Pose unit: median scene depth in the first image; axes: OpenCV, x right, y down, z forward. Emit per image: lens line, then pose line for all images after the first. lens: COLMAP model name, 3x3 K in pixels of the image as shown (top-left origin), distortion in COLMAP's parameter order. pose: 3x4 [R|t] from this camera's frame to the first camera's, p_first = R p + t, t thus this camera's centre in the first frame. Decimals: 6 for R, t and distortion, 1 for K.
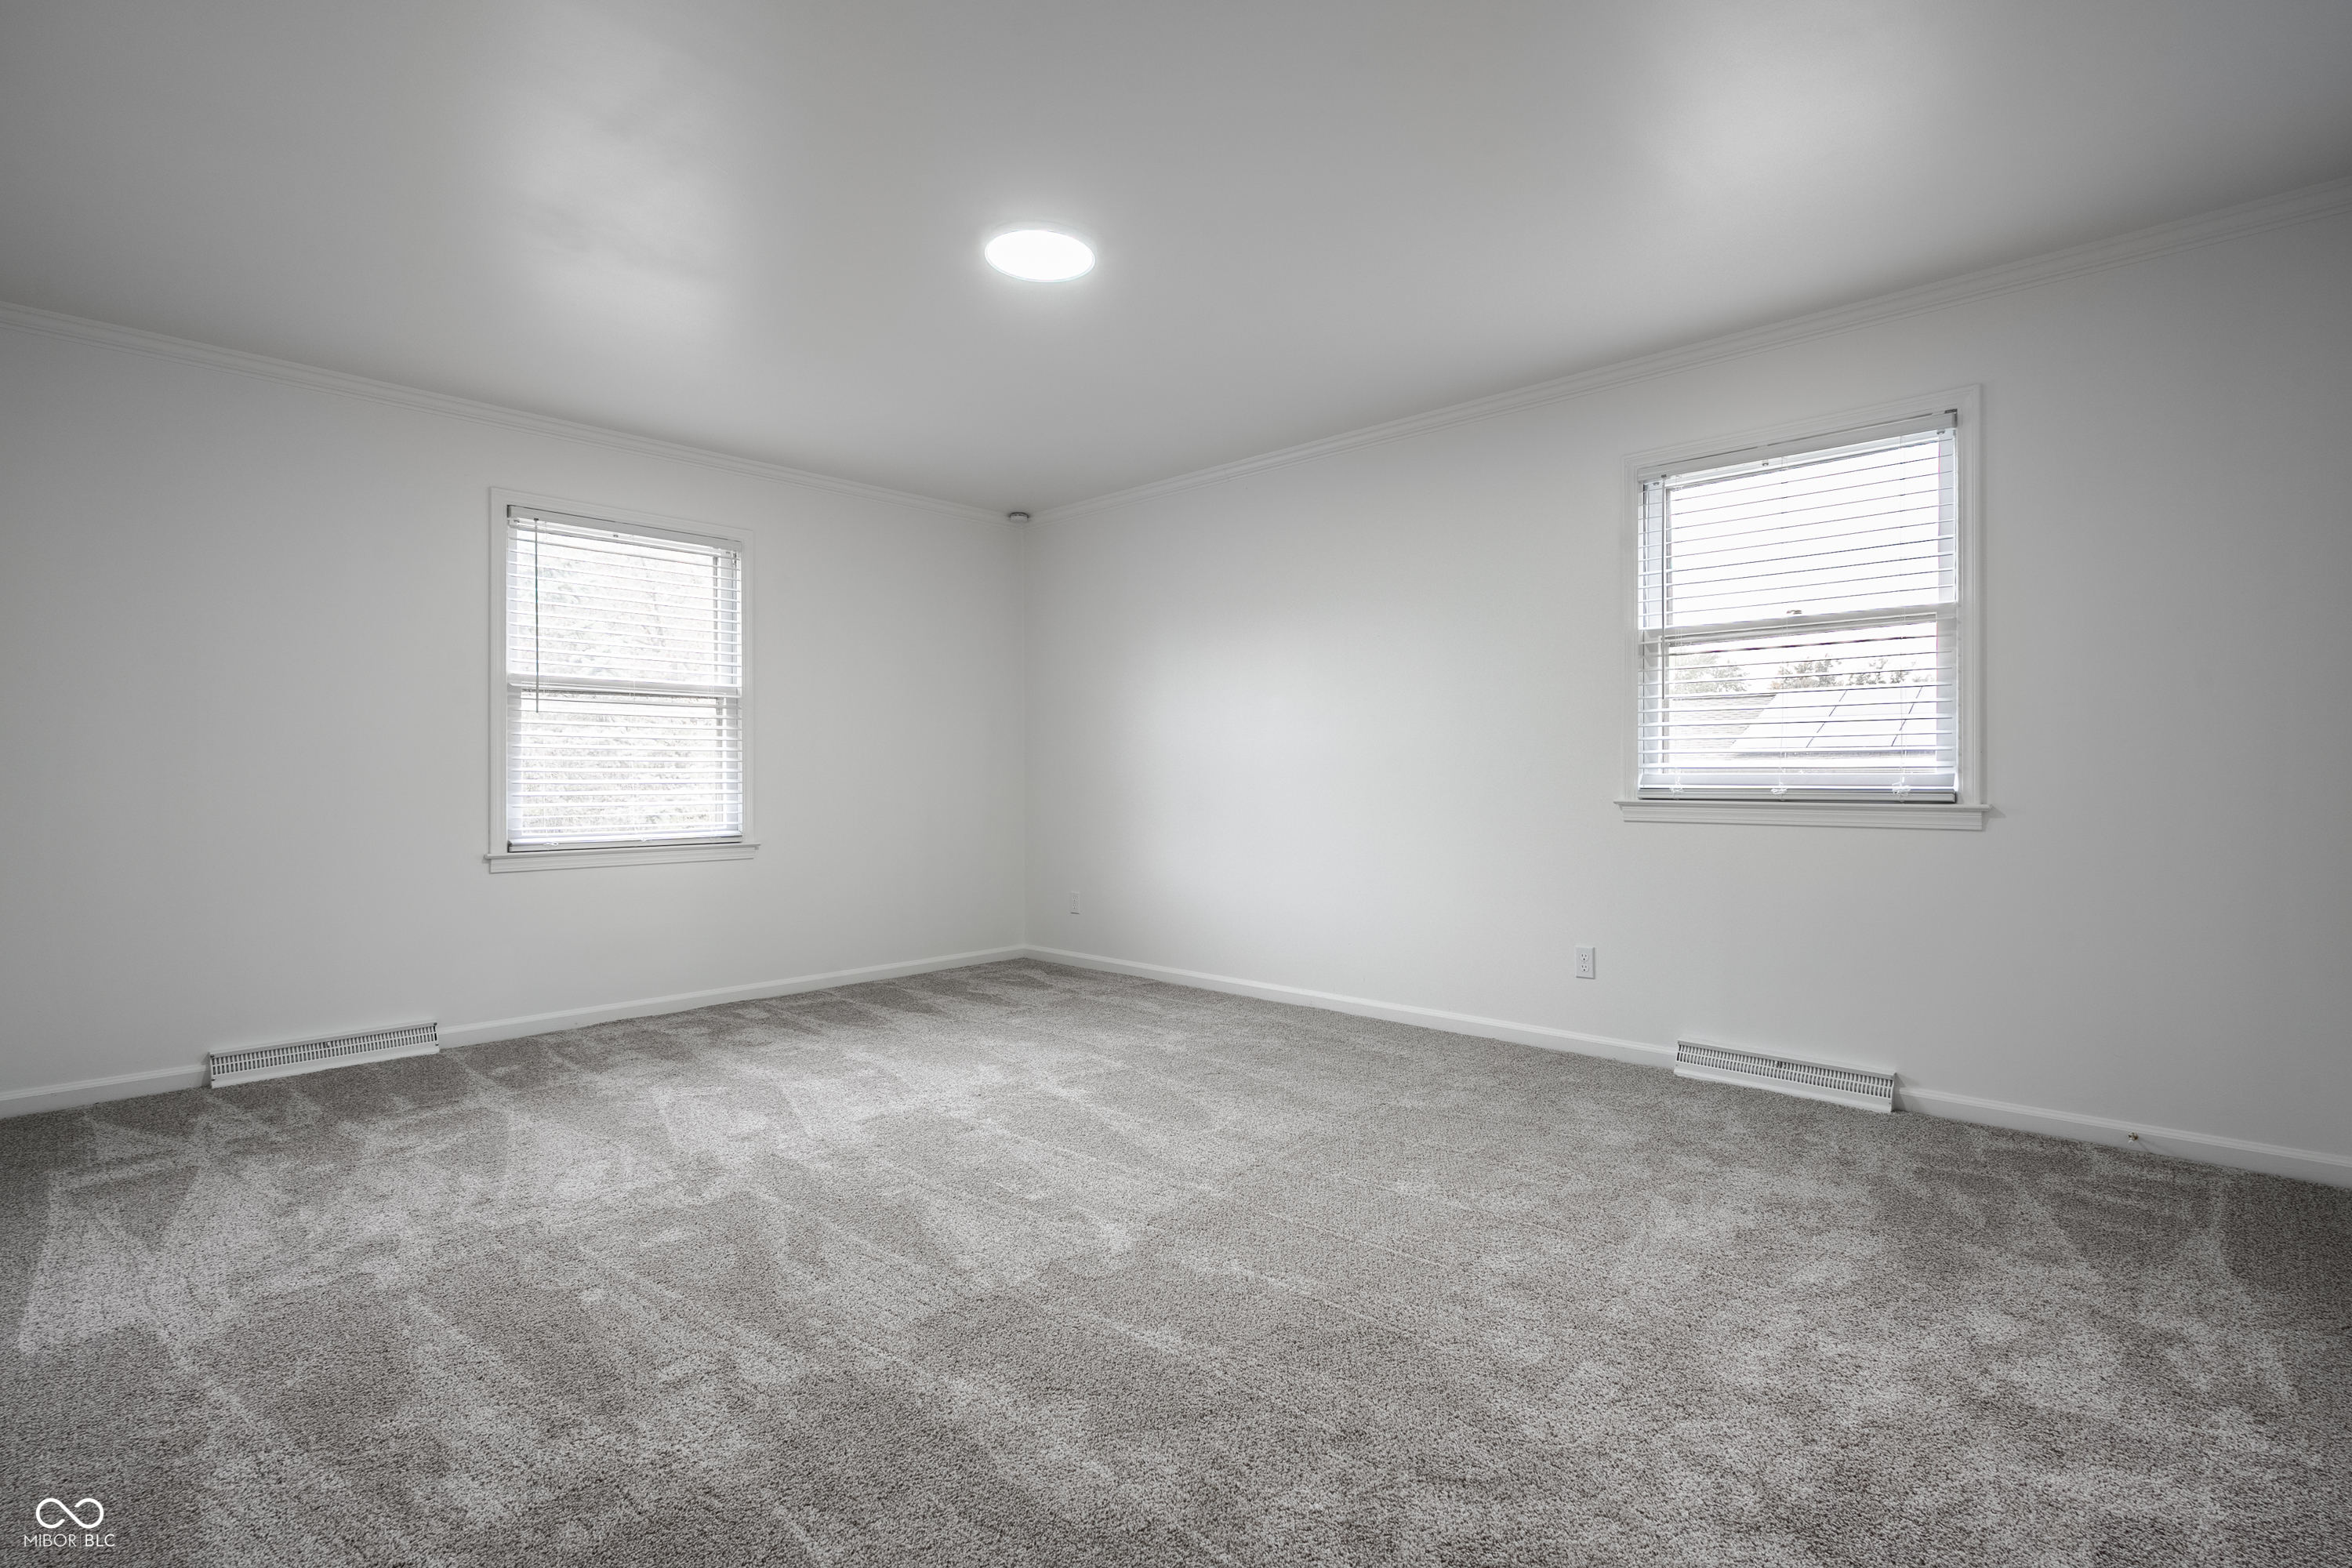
lens RADIAL K [[1114.2, 0, 1188.0], [0, 1114.2, 775.8], [0, 0, 1]] dist [-0.001067, -0.001271]
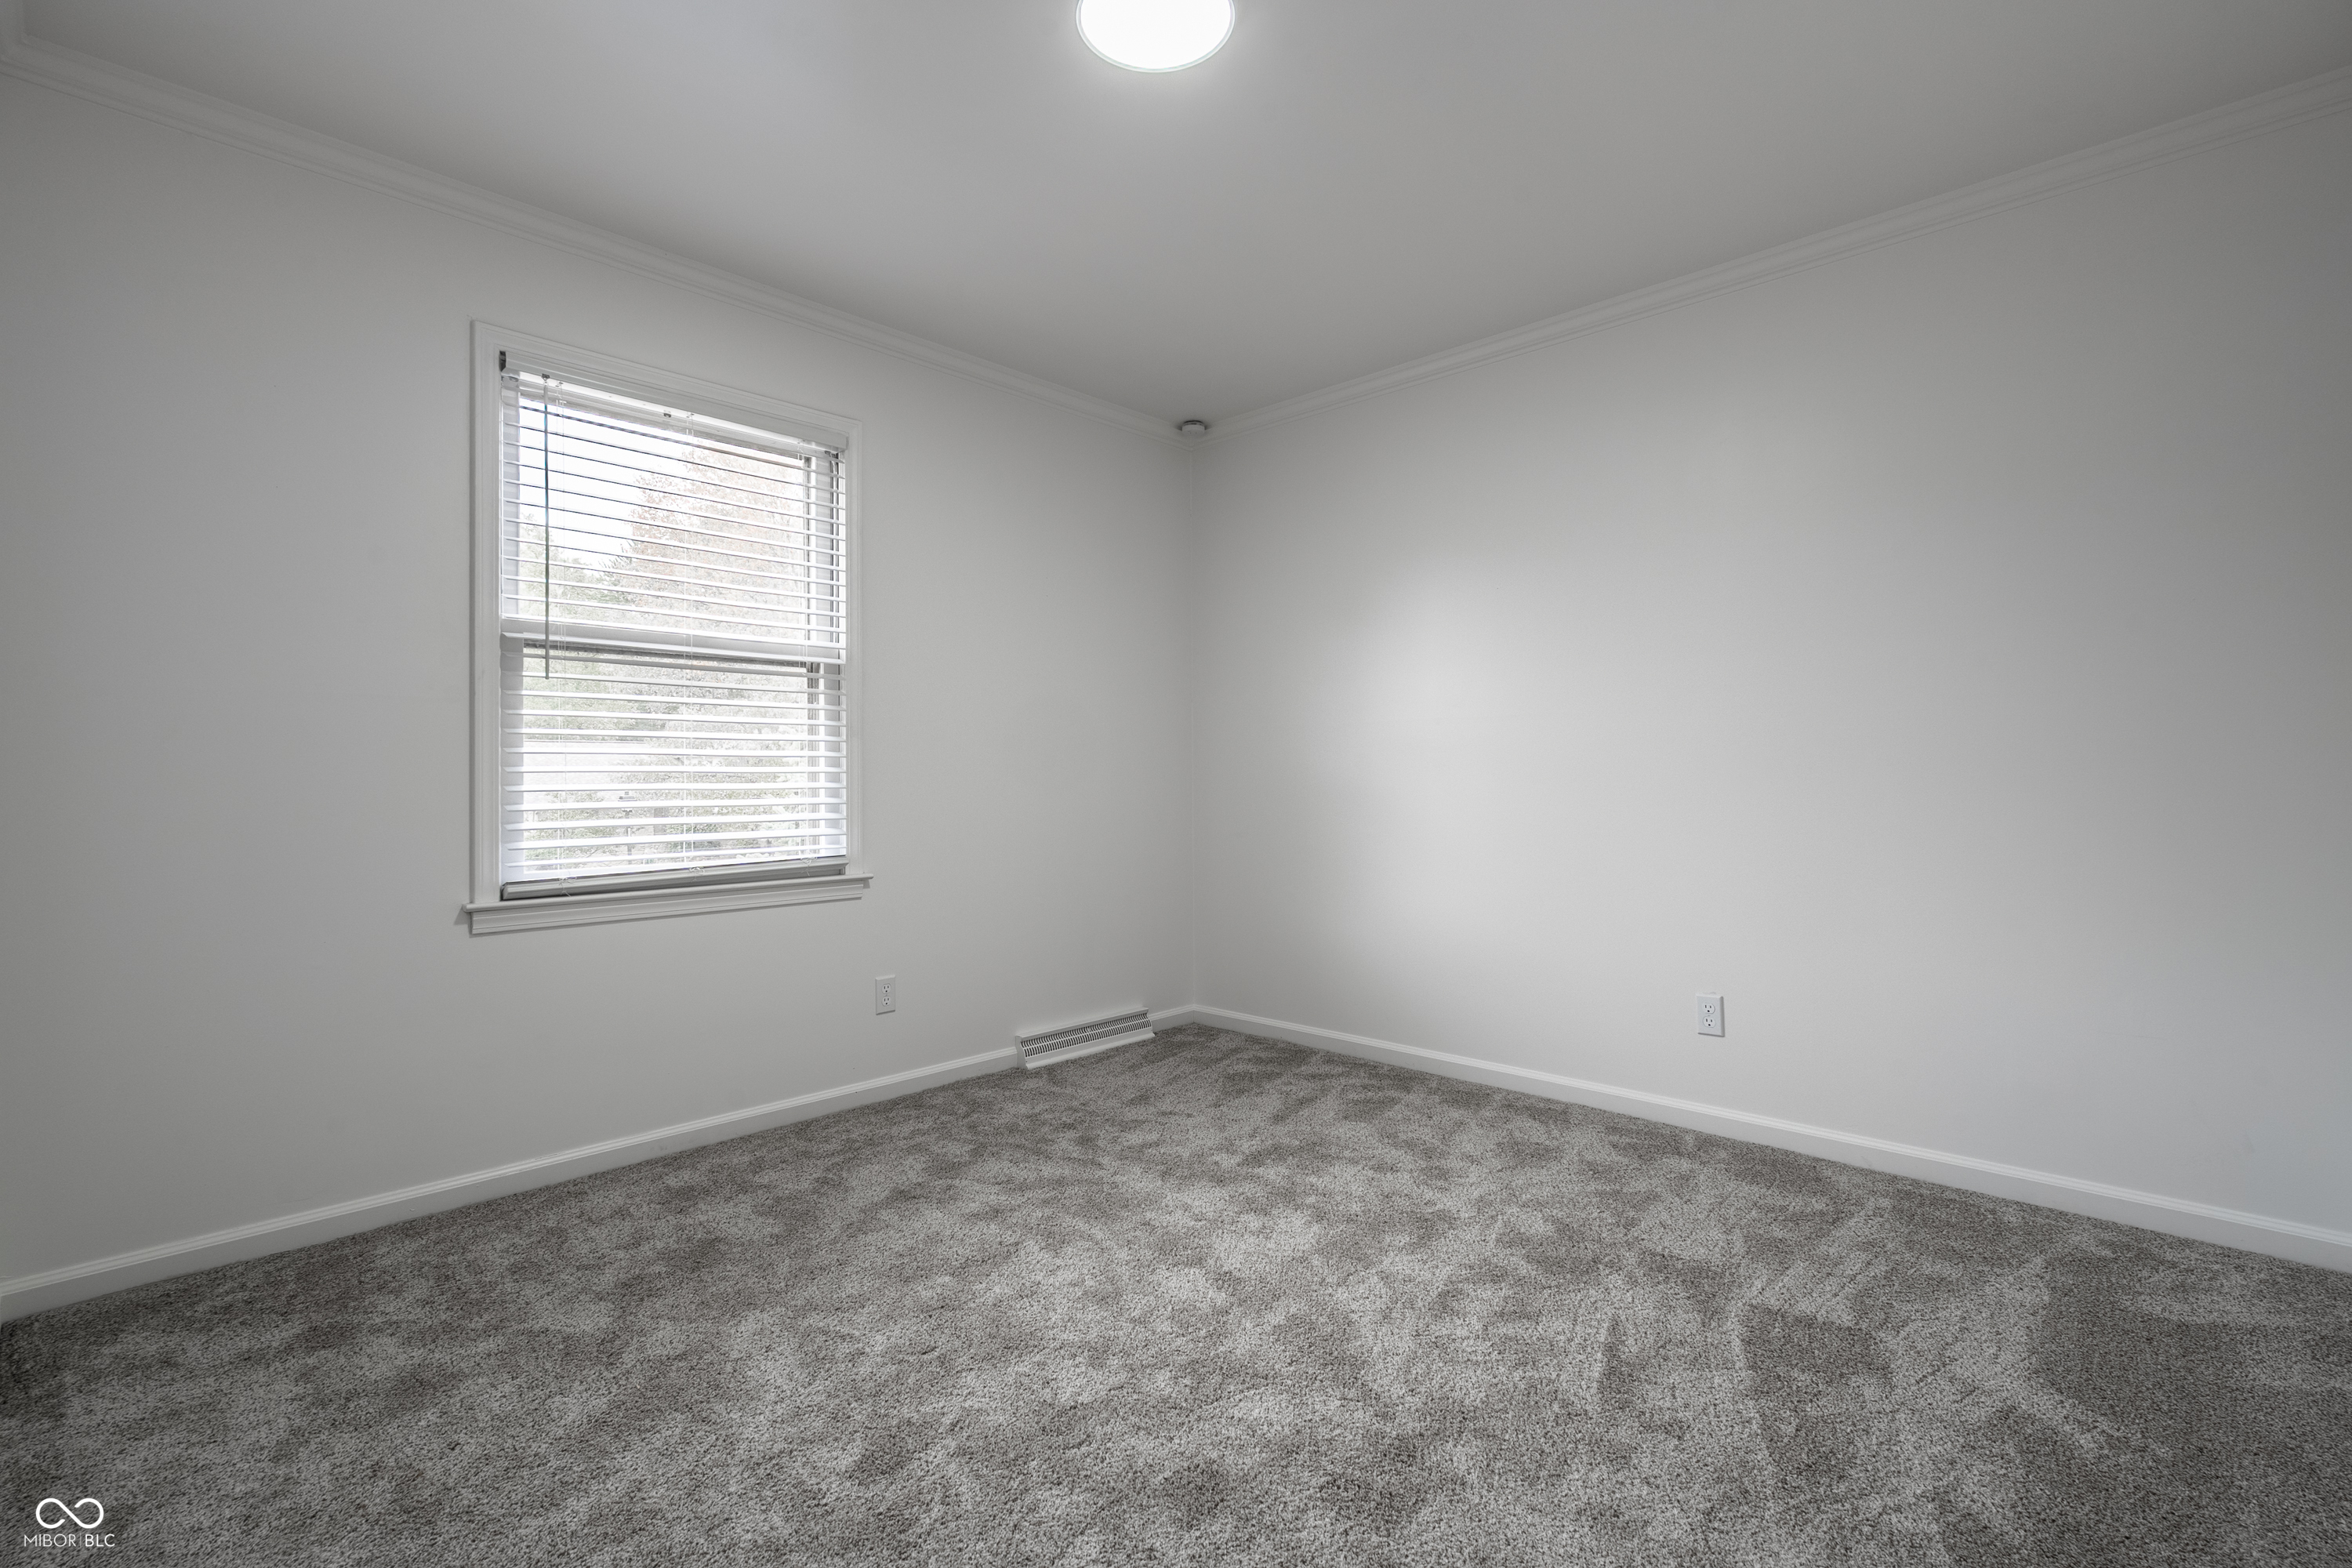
lens RADIAL K [[1088.4, 0, 1170.2], [0, 1088.4, 778.2], [0, 0, 1]] dist [0.002539, 0.000904]
pose [[0.999935, 0.005535, -0.010010, -0.194710], [-0.005411, 0.999909, 0.012340, -0.009292], [0.010078, -0.012285, 0.999874, 0.333505]]
